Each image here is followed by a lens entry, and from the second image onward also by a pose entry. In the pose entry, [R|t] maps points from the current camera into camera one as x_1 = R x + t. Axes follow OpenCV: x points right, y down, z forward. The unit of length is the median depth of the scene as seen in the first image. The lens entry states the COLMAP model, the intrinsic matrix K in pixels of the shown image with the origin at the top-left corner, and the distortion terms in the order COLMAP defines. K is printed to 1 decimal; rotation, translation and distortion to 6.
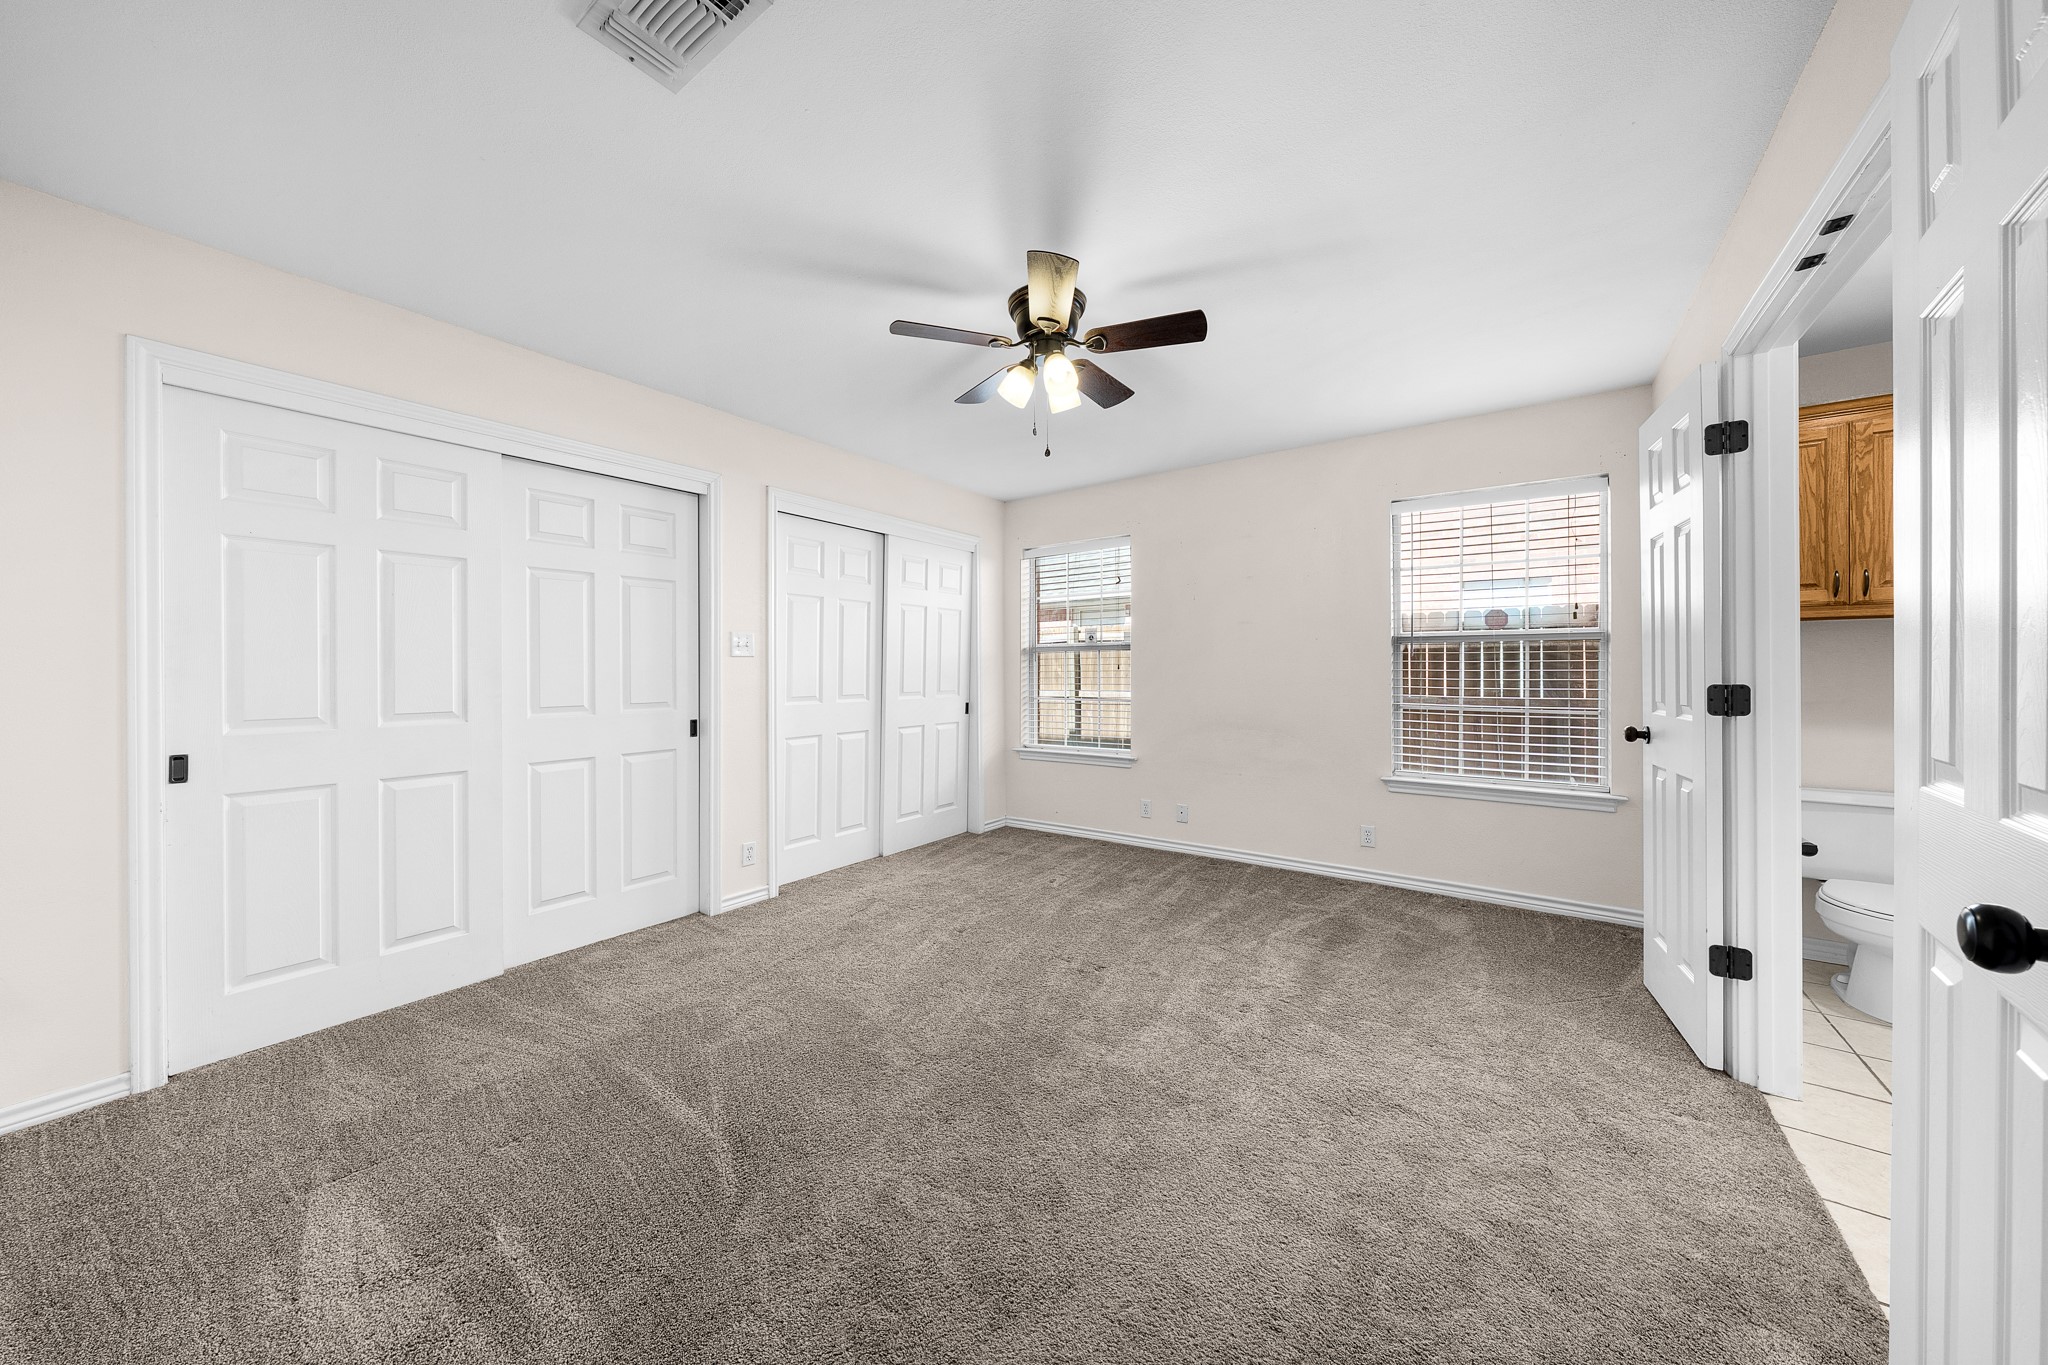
lens RADIAL K [[693.4, 0, 1018.8], [0, 693.4, 676.8], [0, 0, 1]] dist [-0.000822, -0.000406]
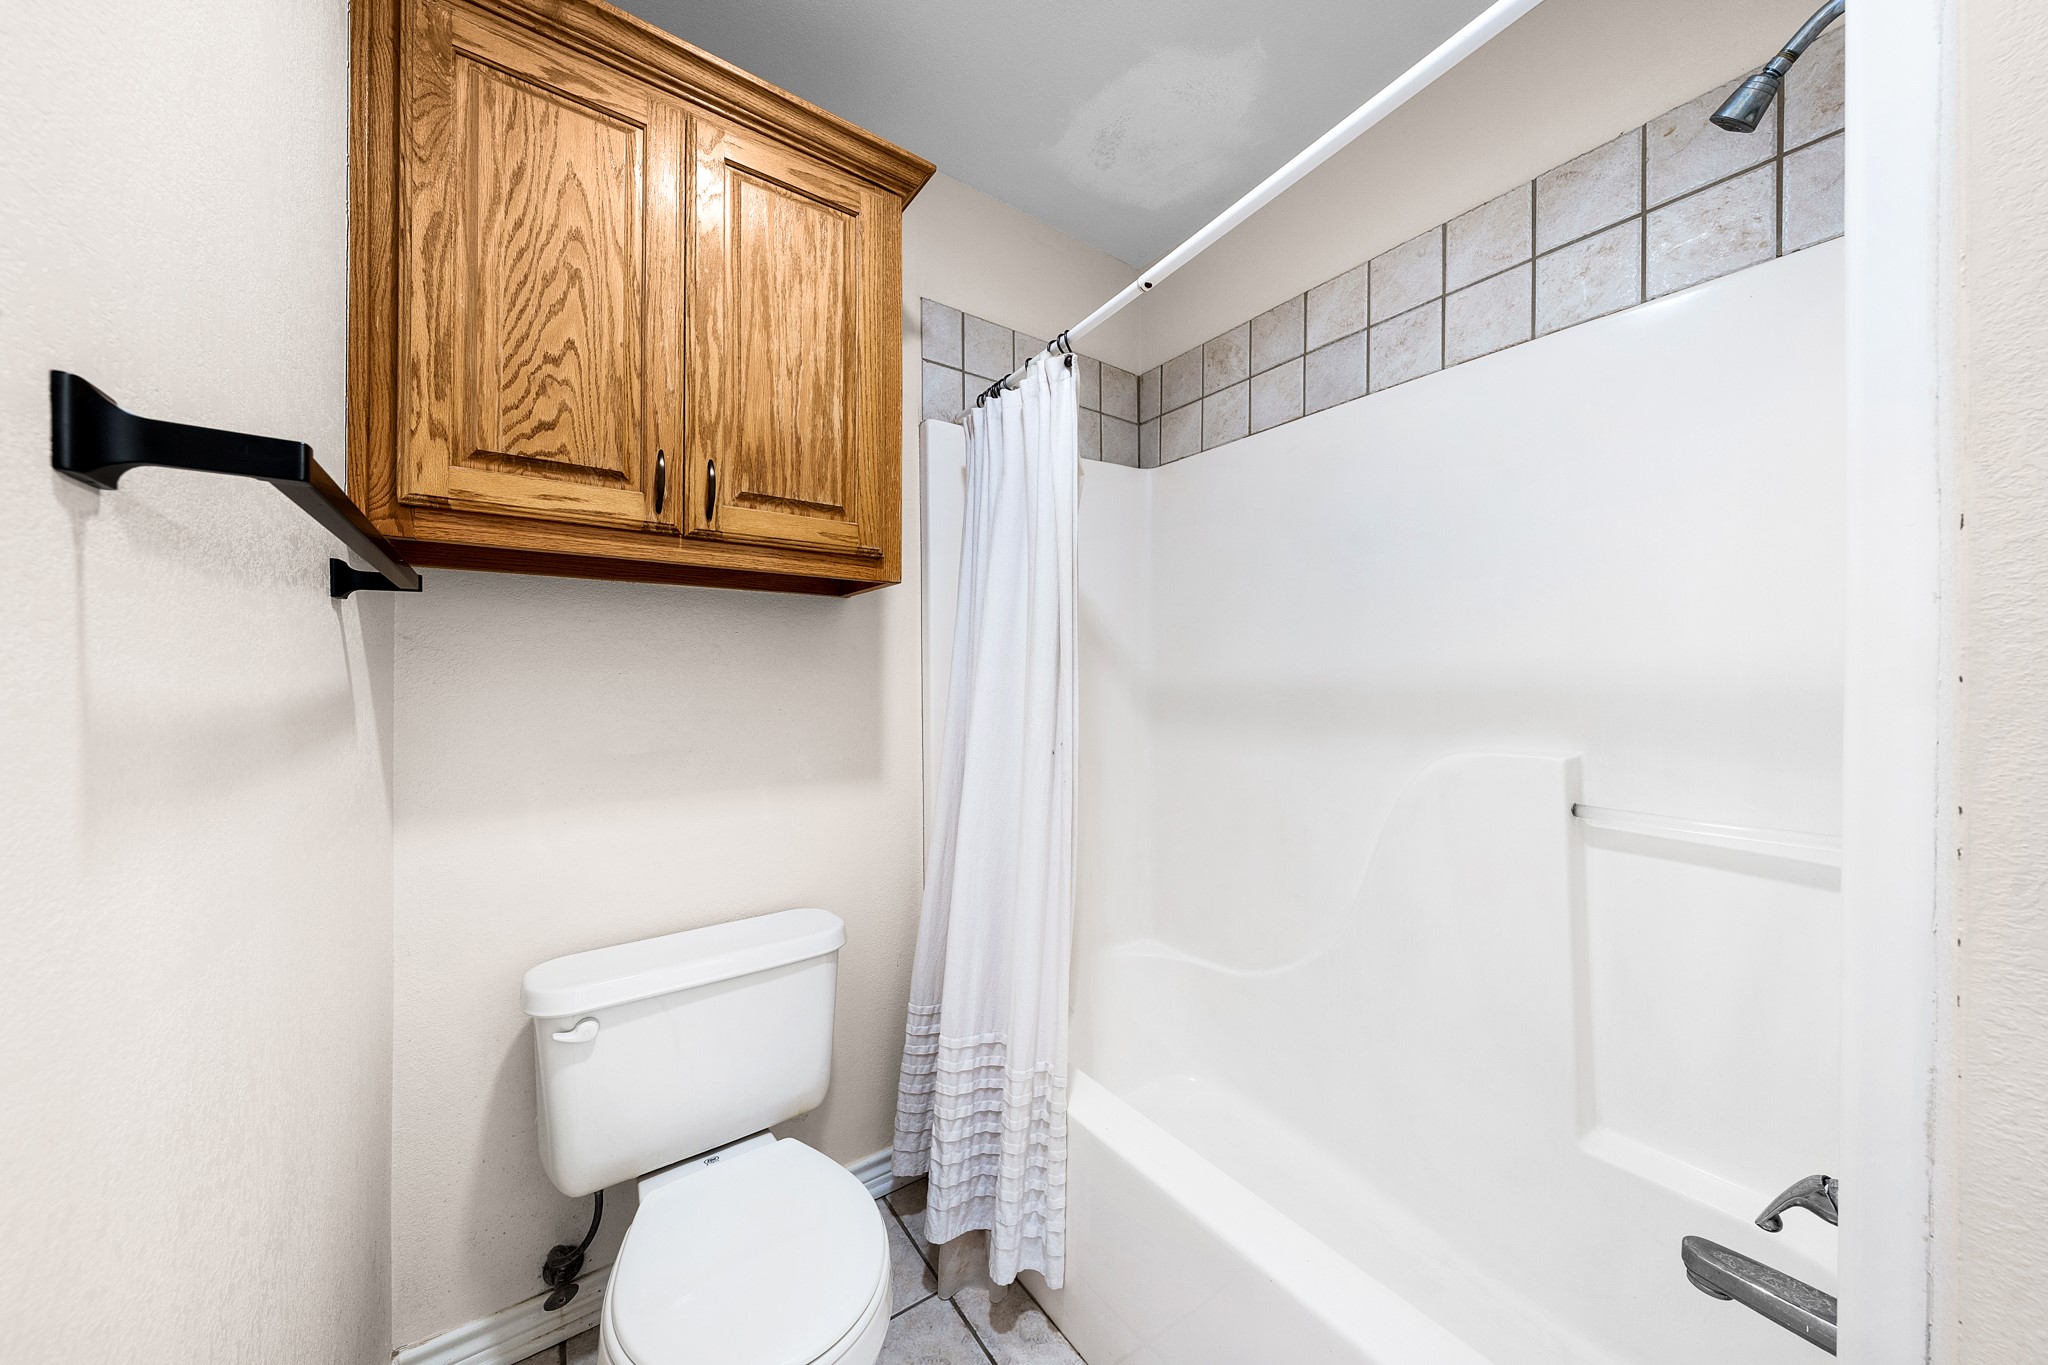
lens RADIAL K [[693.4, 0, 1032.7], [0, 693.4, 675.6], [0, 0, 1]] dist [-0.000822, -0.000406]
pose [[0.277869, 0.007301, 0.960591, 0.847000], [-0.001818, 0.999973, -0.007074, -0.015328], [-0.960617, 0.000219, 0.277875, 0.671579]]
